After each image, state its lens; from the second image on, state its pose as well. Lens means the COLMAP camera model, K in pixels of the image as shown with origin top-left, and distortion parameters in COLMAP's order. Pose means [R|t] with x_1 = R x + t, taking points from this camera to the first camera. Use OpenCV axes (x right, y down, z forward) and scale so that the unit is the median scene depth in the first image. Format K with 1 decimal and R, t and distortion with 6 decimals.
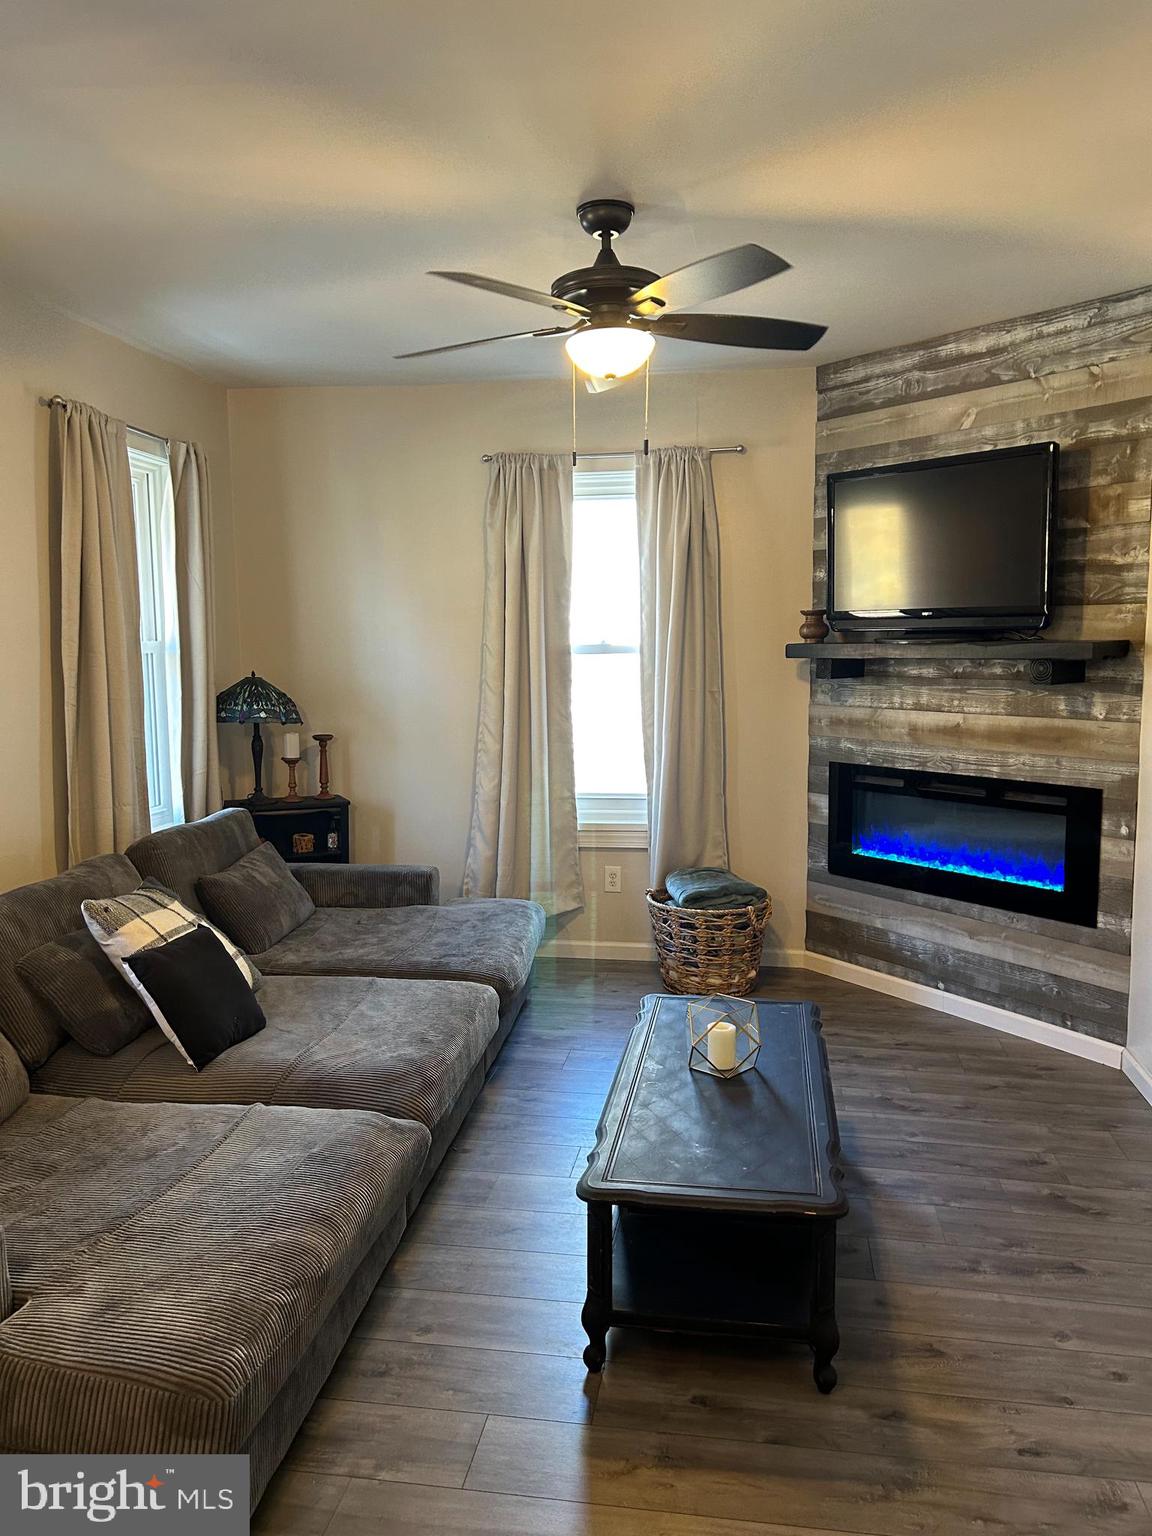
lens RADIAL K [[1151.0, 0, 573.9], [0, 1151.0, 765.4], [0, 0, 1]] dist [0.054123, -0.063010]
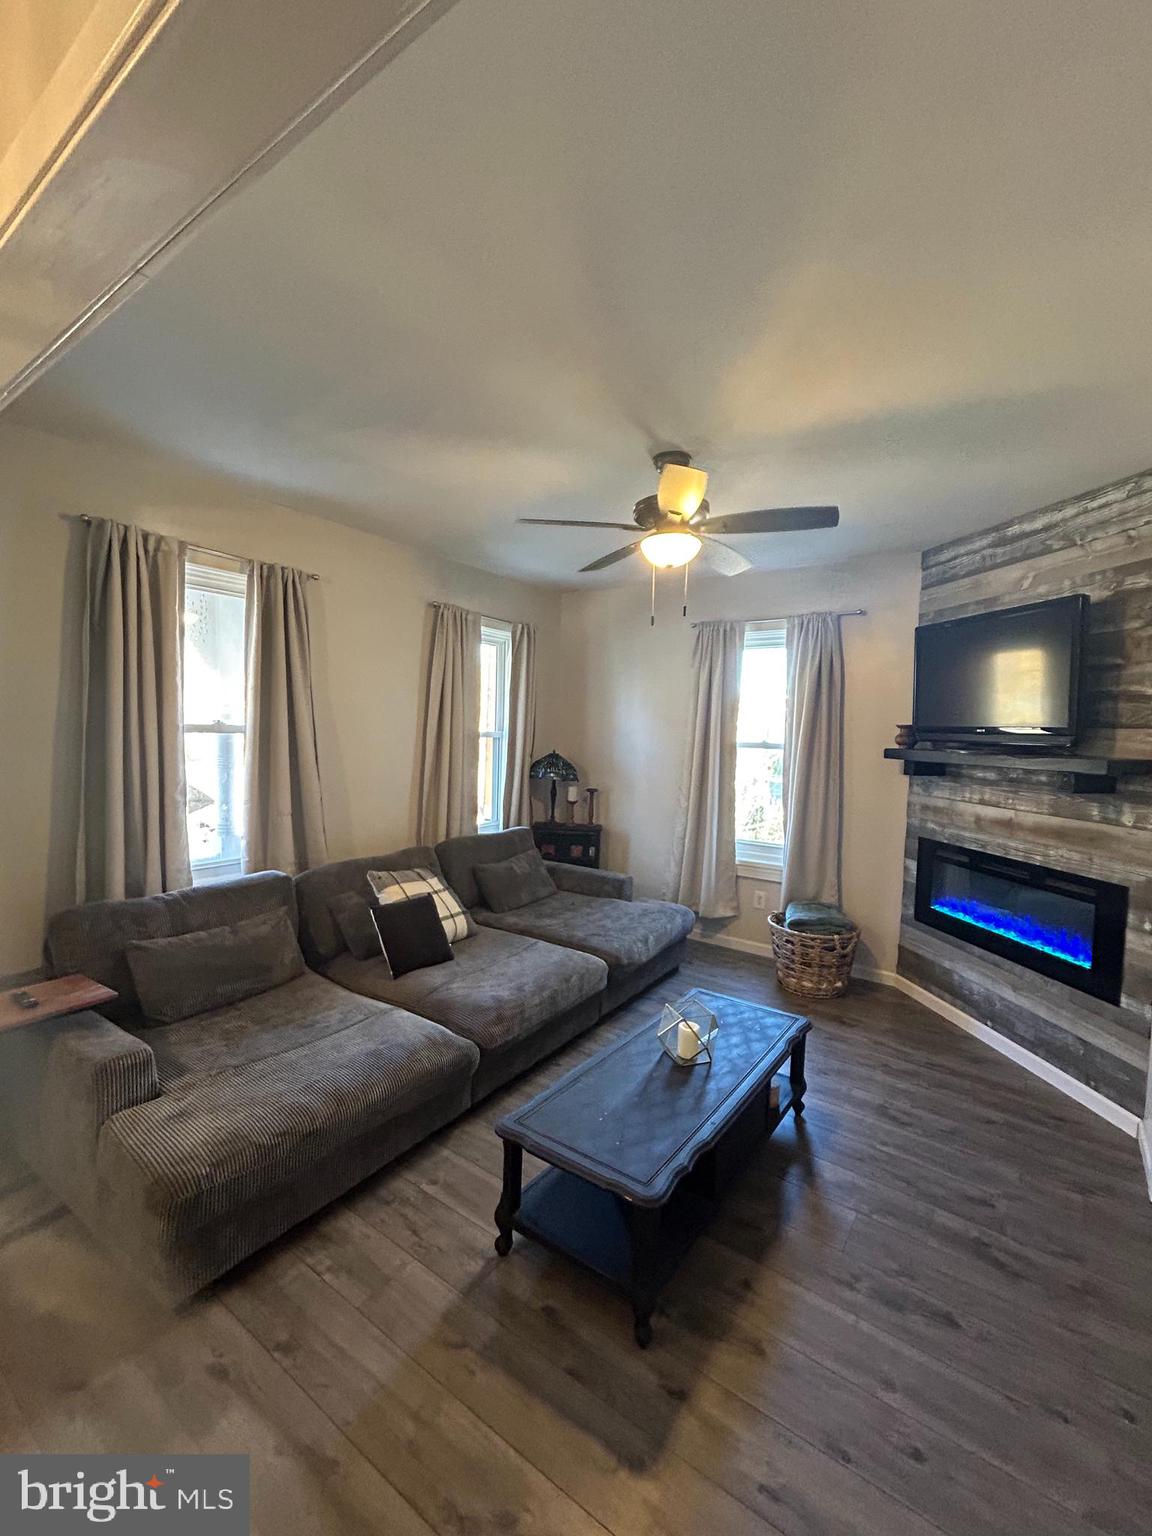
lens RADIAL K [[650.6, 0, 574.4], [0, 650.6, 761.3], [0, 0, 1]] dist [-0.004242, 0.000680]
pose [[0.893211, 0.055533, -0.446195, 0.220879], [-0.084237, 0.995441, -0.044737, -0.026044], [0.441676, 0.077545, 0.893817, 0.152681]]
